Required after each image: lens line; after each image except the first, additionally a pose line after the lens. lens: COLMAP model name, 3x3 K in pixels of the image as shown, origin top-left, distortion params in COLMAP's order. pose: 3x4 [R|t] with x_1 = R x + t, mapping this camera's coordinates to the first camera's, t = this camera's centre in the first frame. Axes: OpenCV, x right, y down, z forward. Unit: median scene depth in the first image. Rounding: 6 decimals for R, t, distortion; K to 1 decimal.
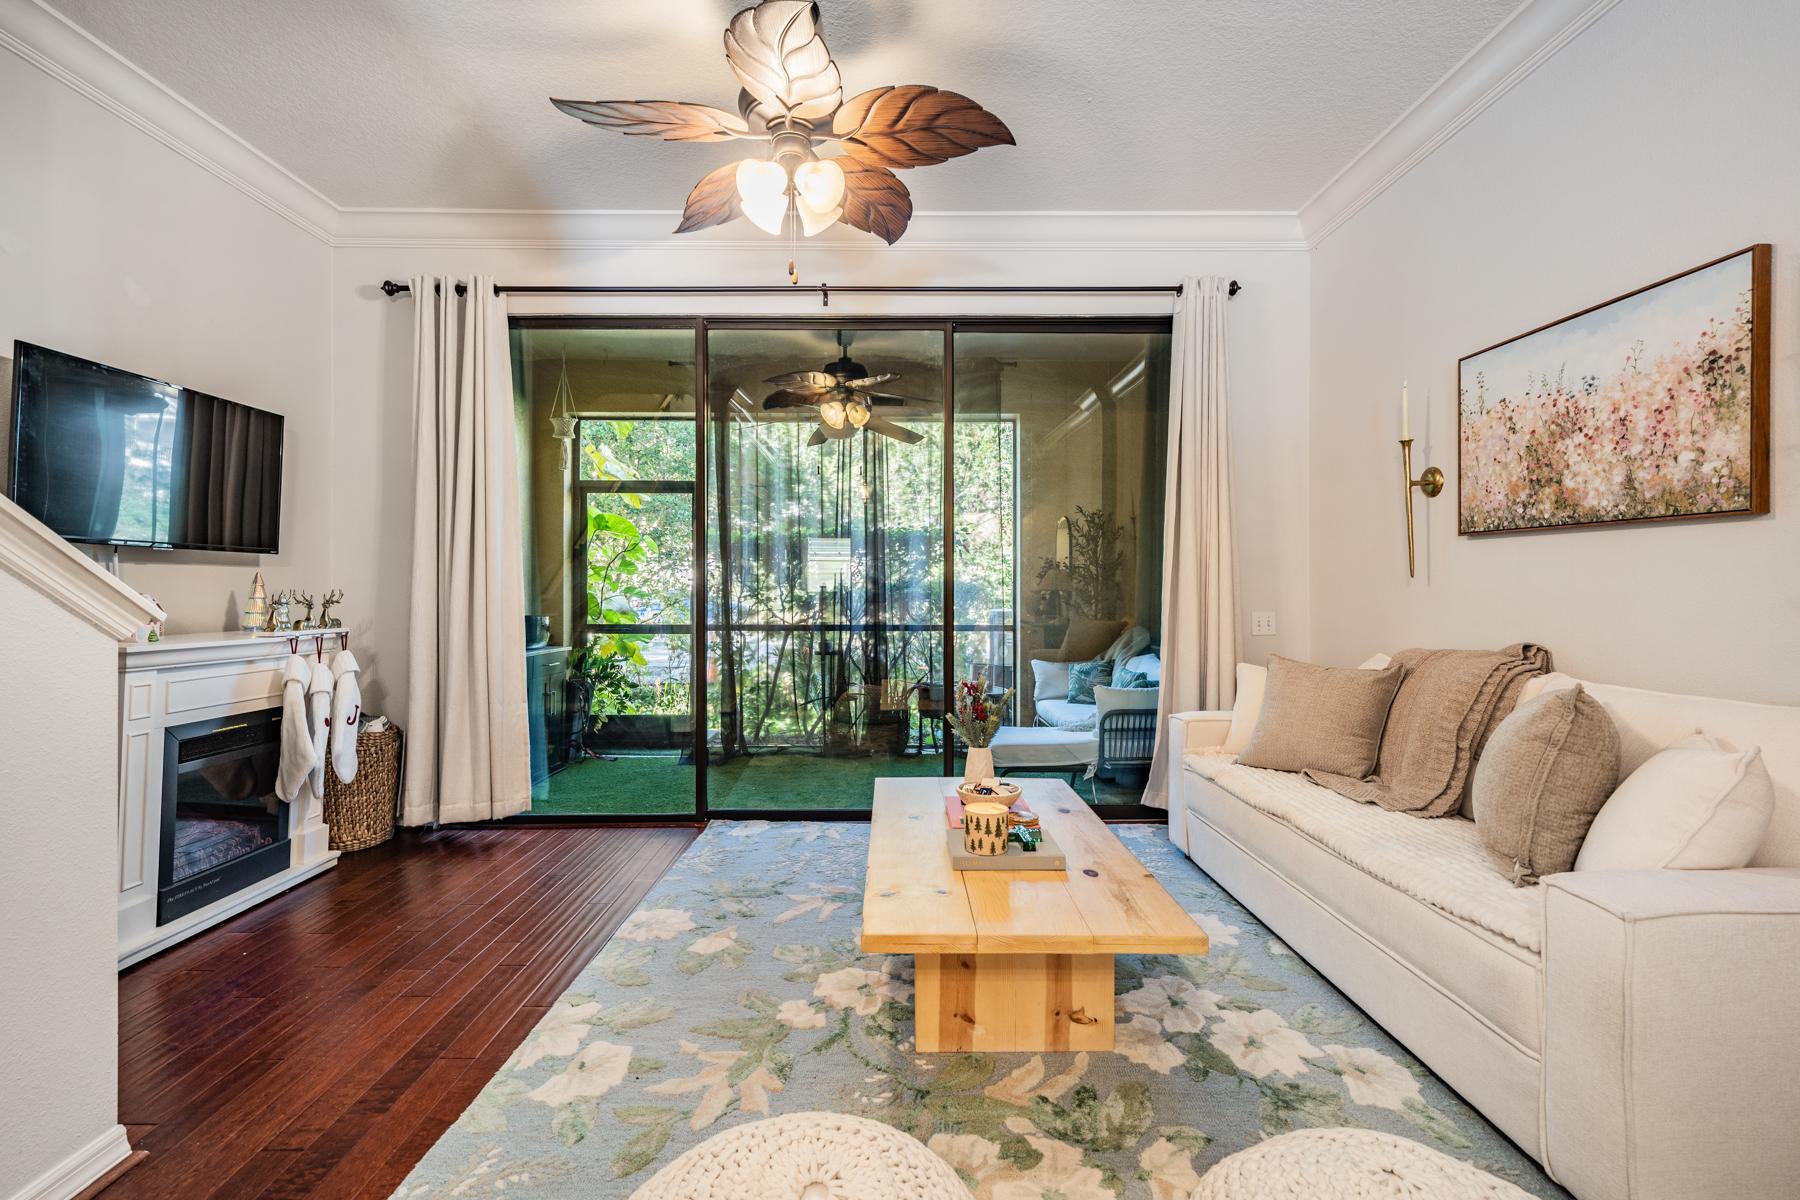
lens RADIAL K [[772.1, 0, 889.8], [0, 772.1, 577.0], [0, 0, 1]] dist [0.000572, -0.000035]
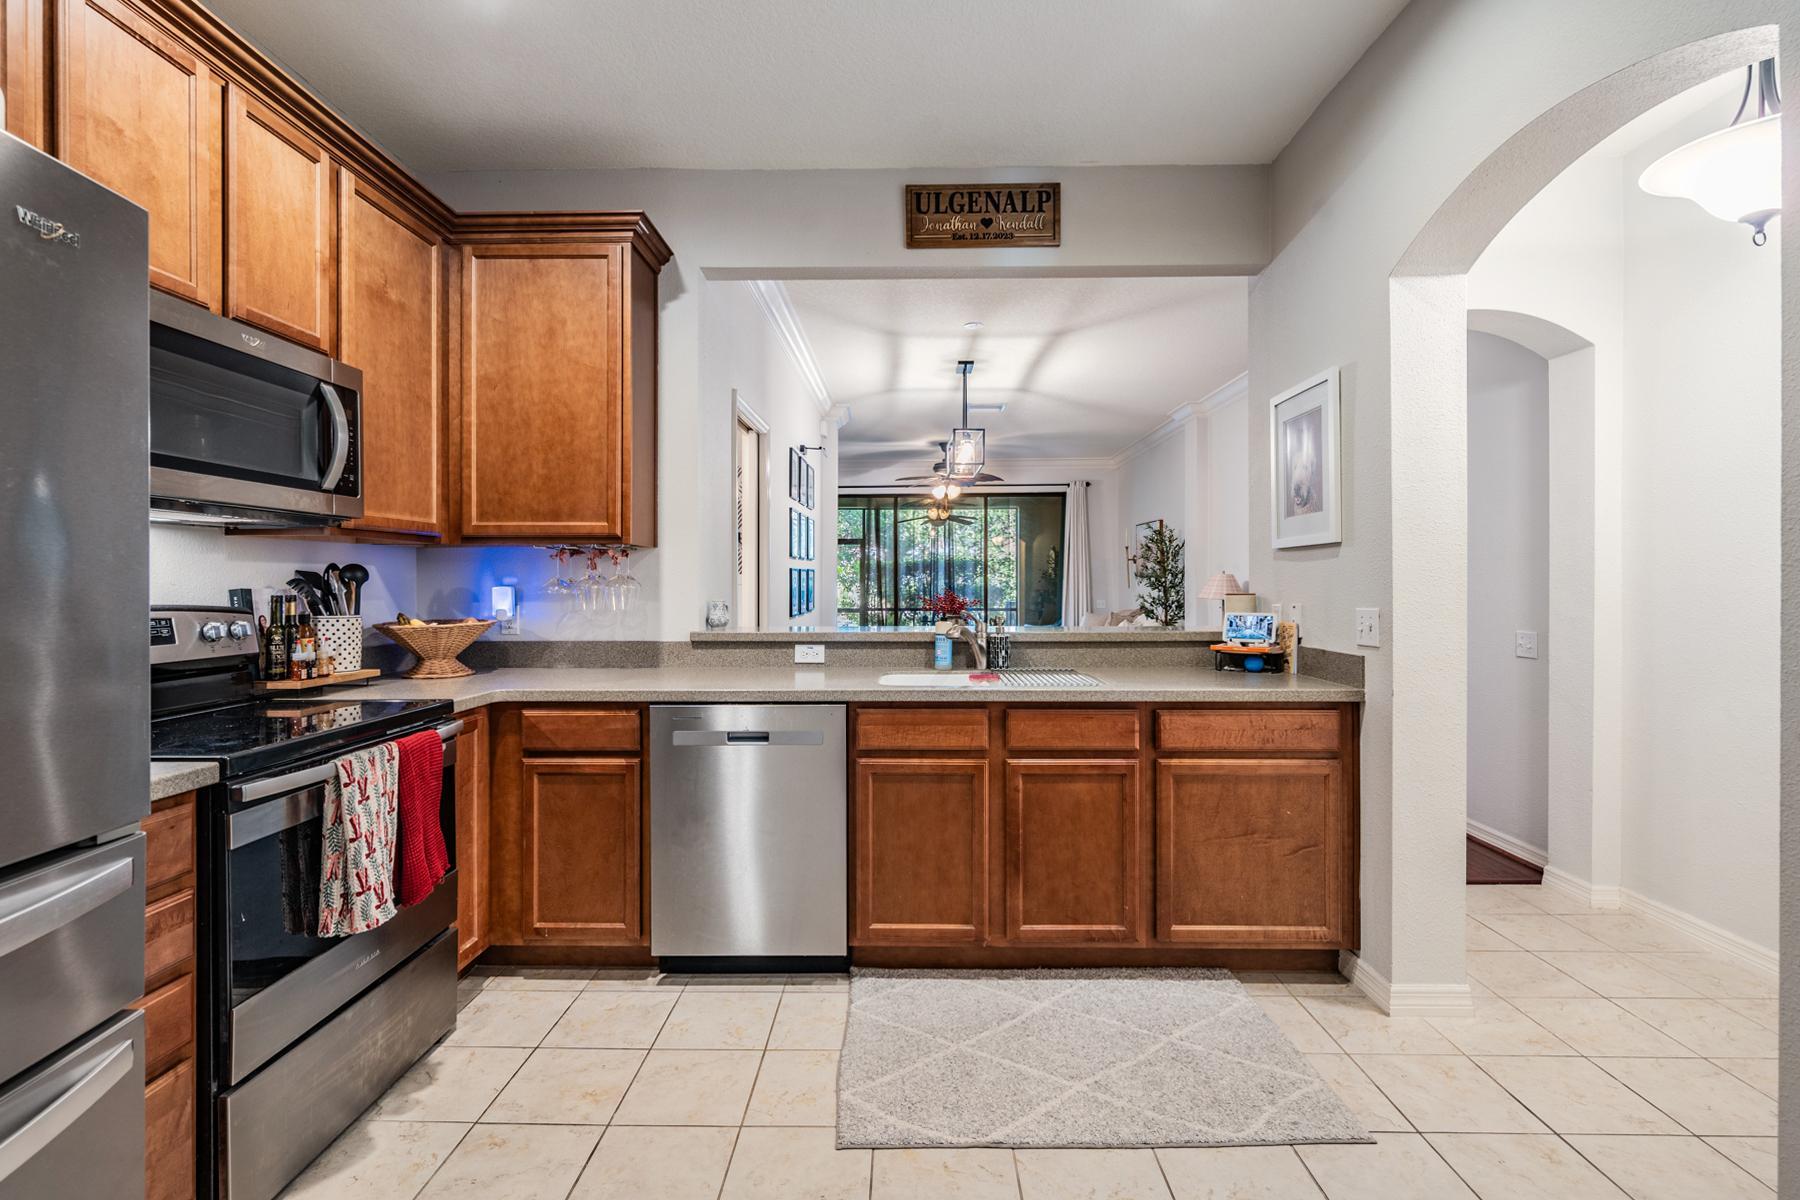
lens RADIAL K [[833.0, 0, 905.8], [0, 833.0, 550.3], [0, 0, 1]] dist [-0.000469, -0.000330]
pose [[0.999937, -0.003064, -0.010805, -0.212195], [0.002775, 0.999639, -0.026737, -0.061490], [0.010883, 0.026706, 0.999584, -2.335896]]
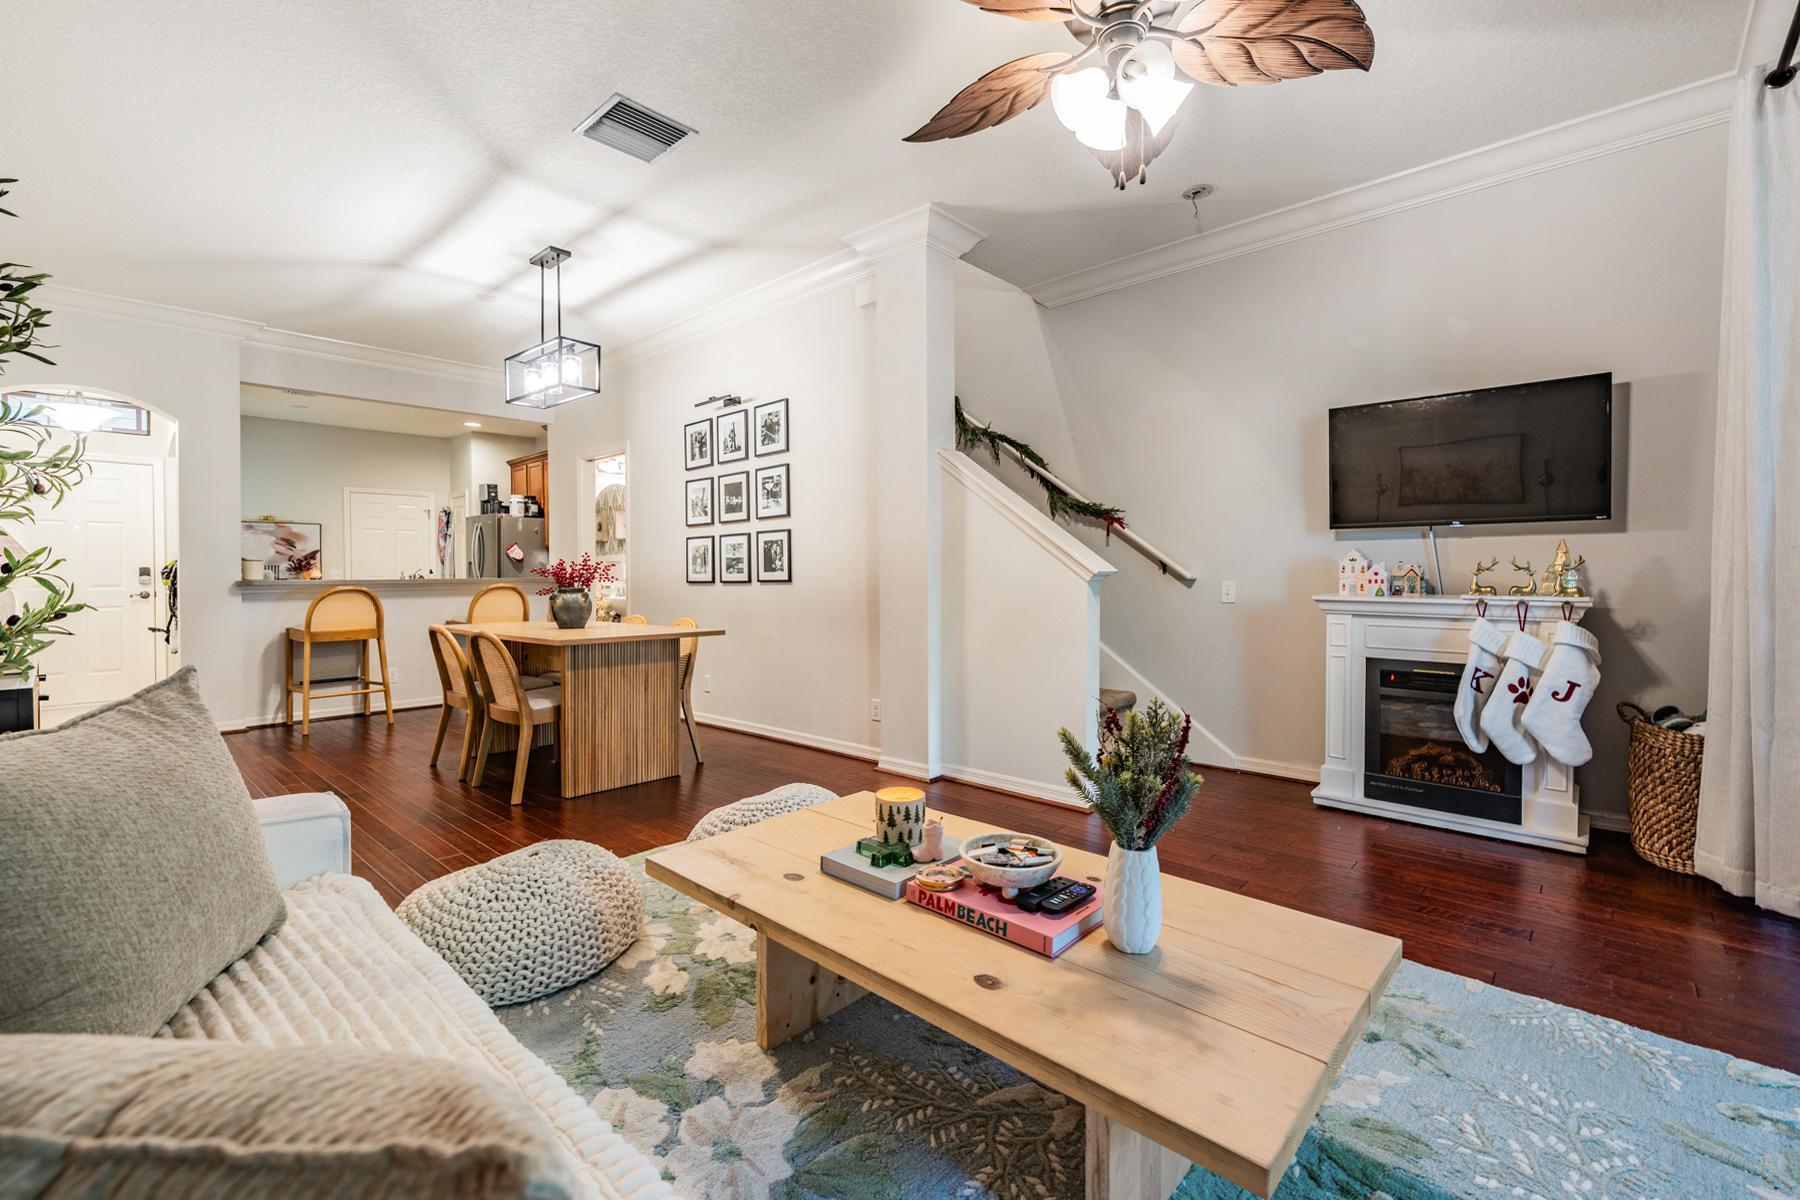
lens RADIAL K [[767.7, 0, 901.2], [0, 767.7, 585.4], [0, 0, 1]] dist [0.000702, -0.000291]
pose [[-0.674563, 0.012356, -0.738114, 0.506928], [0.013525, 0.999899, 0.004379, 0.038123], [0.738094, -0.007029, -0.674662, 1.050804]]
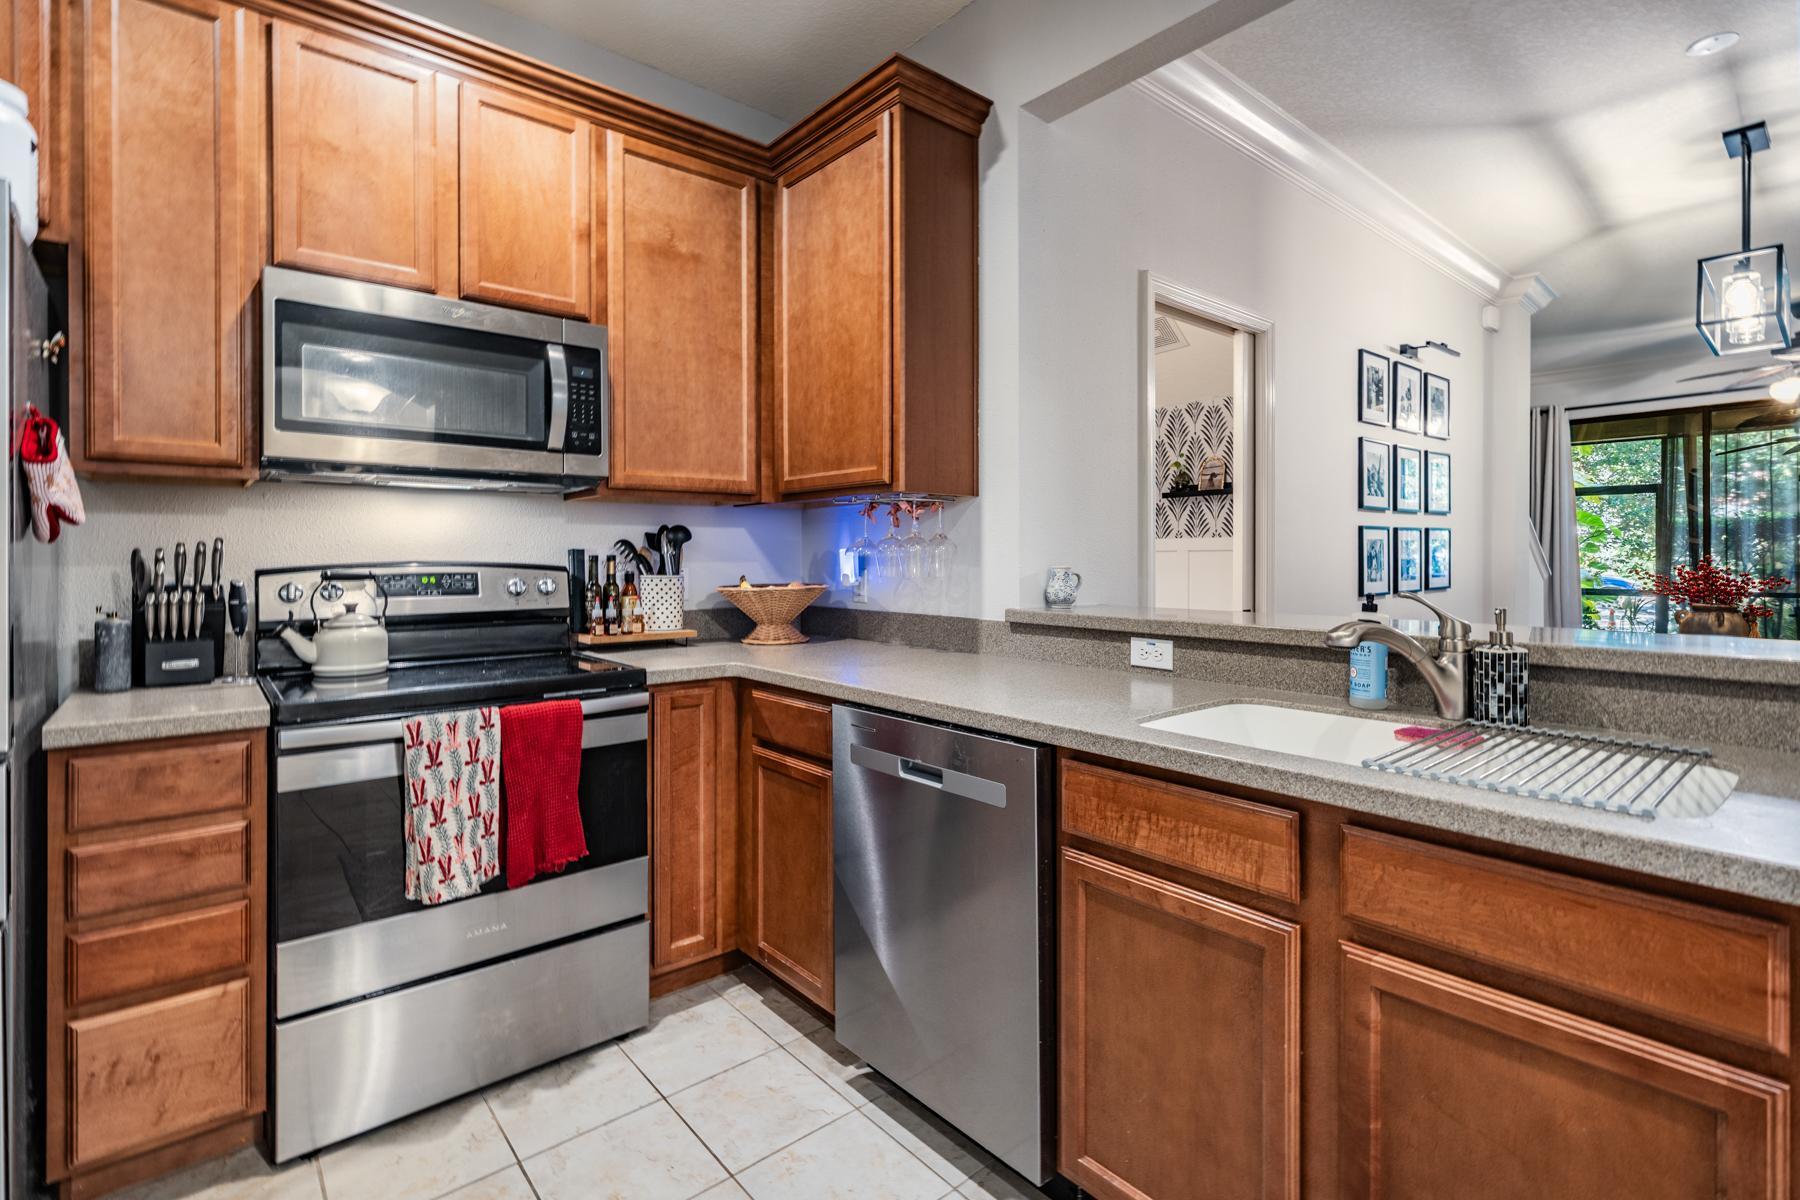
lens RADIAL K [[844.4, 0, 892.7], [0, 844.4, 546.4], [0, 0, 1]] dist [-0.000814, -0.000300]
pose [[0.643499, -0.010306, -0.765377, 0.031854], [0.010767, 0.999932, -0.004412, -0.043408], [0.765371, -0.005402, 0.643567, -1.876377]]
